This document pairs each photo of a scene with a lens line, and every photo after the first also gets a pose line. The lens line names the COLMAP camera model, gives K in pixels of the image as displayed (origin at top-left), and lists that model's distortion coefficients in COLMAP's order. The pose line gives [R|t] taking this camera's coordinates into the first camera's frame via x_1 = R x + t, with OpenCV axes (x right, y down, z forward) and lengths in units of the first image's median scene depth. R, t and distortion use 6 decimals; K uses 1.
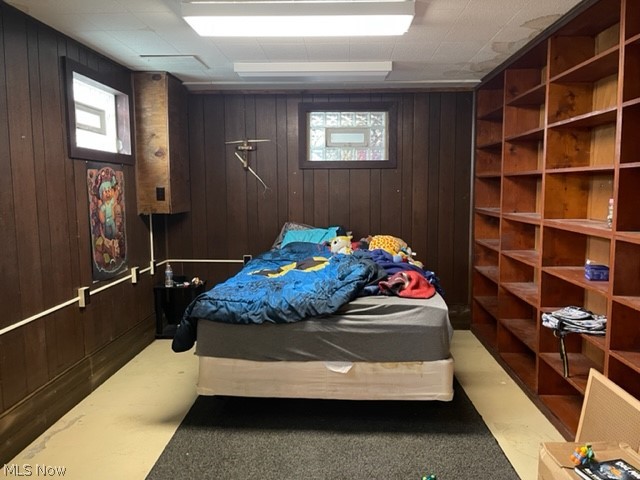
lens RADIAL K [[486.4, 0, 319.5], [0, 486.4, 239.1], [0, 0, 1]] dist [0.068718, -0.085172]
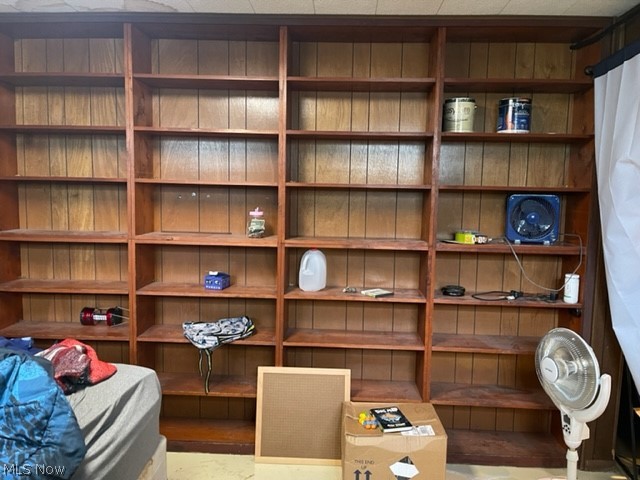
lens RADIAL K [[486.4, 0, 318.8], [0, 486.4, 239.7], [0, 0, 1]] dist [0.068718, -0.085172]
pose [[-0.016322, -0.092138, 0.995612, -0.538089], [0.081575, 0.992303, 0.093169, -0.114508], [-0.996534, 0.082738, -0.008680, 0.914395]]
